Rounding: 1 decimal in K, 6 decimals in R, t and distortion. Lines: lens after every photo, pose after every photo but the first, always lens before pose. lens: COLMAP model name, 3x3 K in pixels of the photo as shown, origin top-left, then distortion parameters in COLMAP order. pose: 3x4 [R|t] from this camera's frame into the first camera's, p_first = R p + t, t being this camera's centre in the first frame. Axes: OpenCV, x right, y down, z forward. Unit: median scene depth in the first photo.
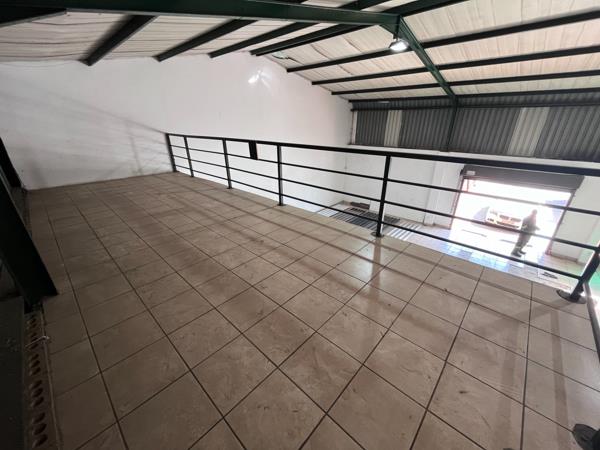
lens RADIAL K [[244.1, 0, 296.5], [0, 244.1, 222.2], [0, 0, 1]] dist [-0.000456, -0.000116]
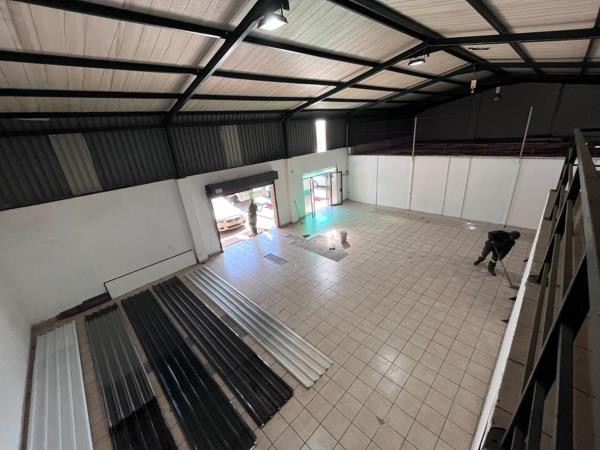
lens RADIAL K [[242.8, 0, 300.0], [0, 242.8, 225.0], [0, 0, 1]] dist [0.000096, -0.000788]
pose [[0.043923, -0.375195, 0.925905, -0.312755], [0.453465, 0.833313, 0.316163, -0.359489], [-0.890191, 0.405979, 0.206739, 0.817332]]
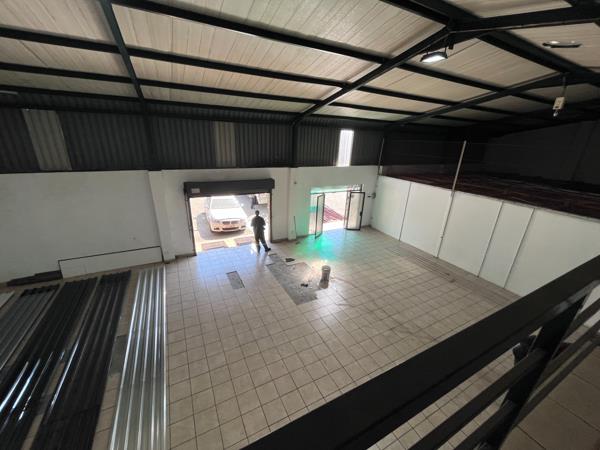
lens RADIAL K [[242.8, 0, 300.0], [0, 242.8, 225.0], [0, 0, 1]] dist [0.000096, -0.000788]
pose [[0.337666, -0.315619, 0.886773, 0.027570], [0.322557, 0.923863, 0.205996, -0.212256], [-0.884273, 0.216477, 0.413762, 0.468324]]
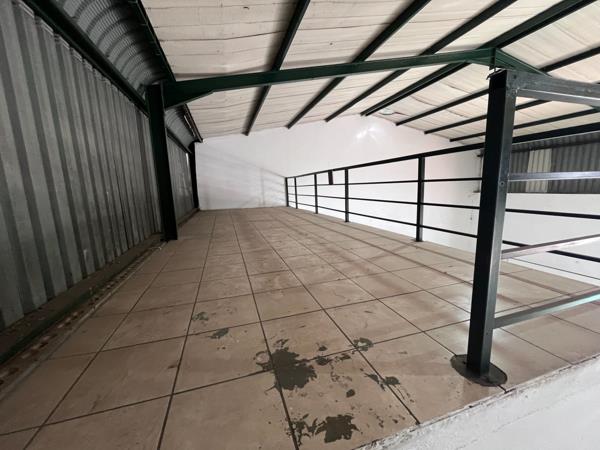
lens RADIAL K [[242.8, 0, 300.0], [0, 242.8, 225.0], [0, 0, 1]] dist [0.000096, -0.000788]
pose [[0.869430, 0.048143, -0.491706, 0.195703], [-0.160165, 0.968957, -0.188332, 0.122938], [0.467375, 0.242495, 0.850151, -0.023611]]
